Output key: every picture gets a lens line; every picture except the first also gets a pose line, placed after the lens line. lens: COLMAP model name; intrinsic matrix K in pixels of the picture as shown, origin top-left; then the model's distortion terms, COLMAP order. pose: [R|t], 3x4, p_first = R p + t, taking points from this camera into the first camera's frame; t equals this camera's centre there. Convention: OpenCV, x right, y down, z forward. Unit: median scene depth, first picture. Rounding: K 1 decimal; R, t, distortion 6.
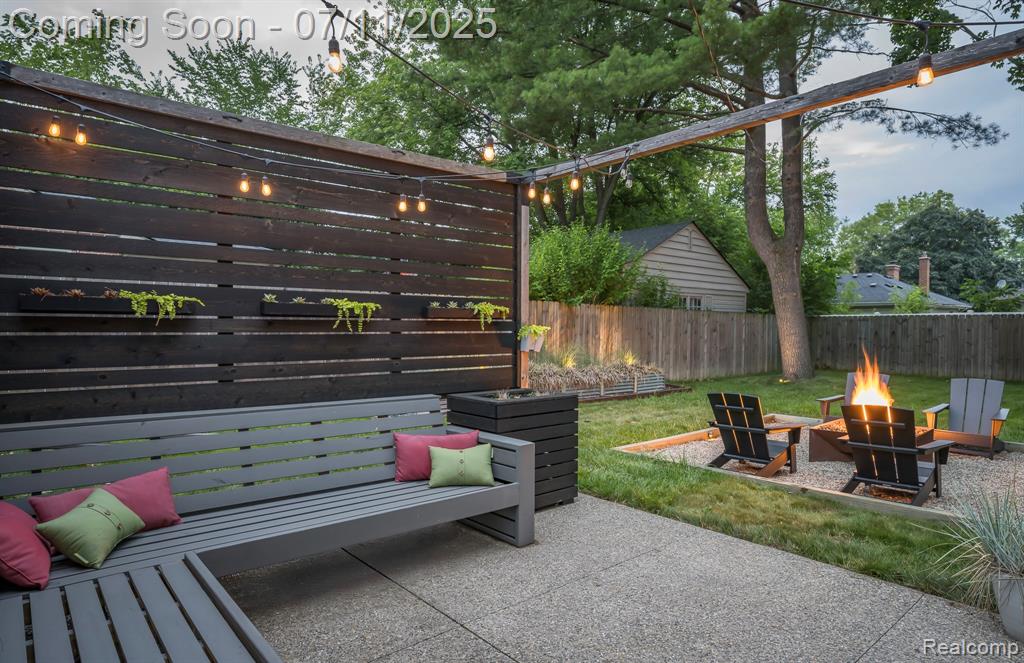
lens RADIAL K [[595.7, 0, 513.1], [0, 595.7, 337.9], [0, 0, 1]] dist [0.008644, -0.000871]
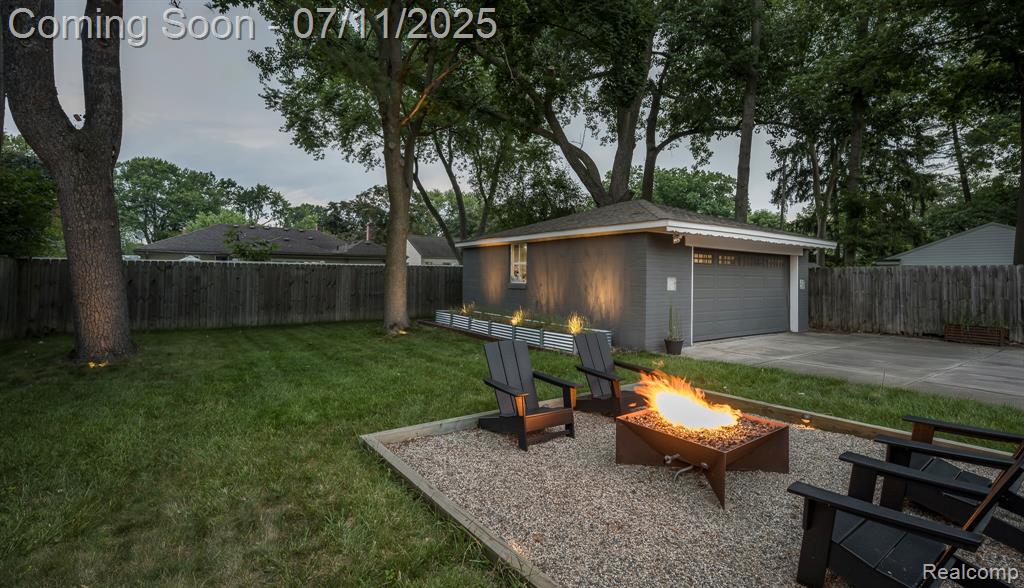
lens RADIAL K [[468.6, 0, 533.5], [0, 468.6, 271.2], [0, 0, 1]] dist [0.000075, 0.000011]
pose [[0.065428, 0.010213, 0.997805, 0.006168], [0.011200, 0.999877, -0.010968, -0.012438], [-0.997794, 0.011893, 0.065305, 0.522668]]
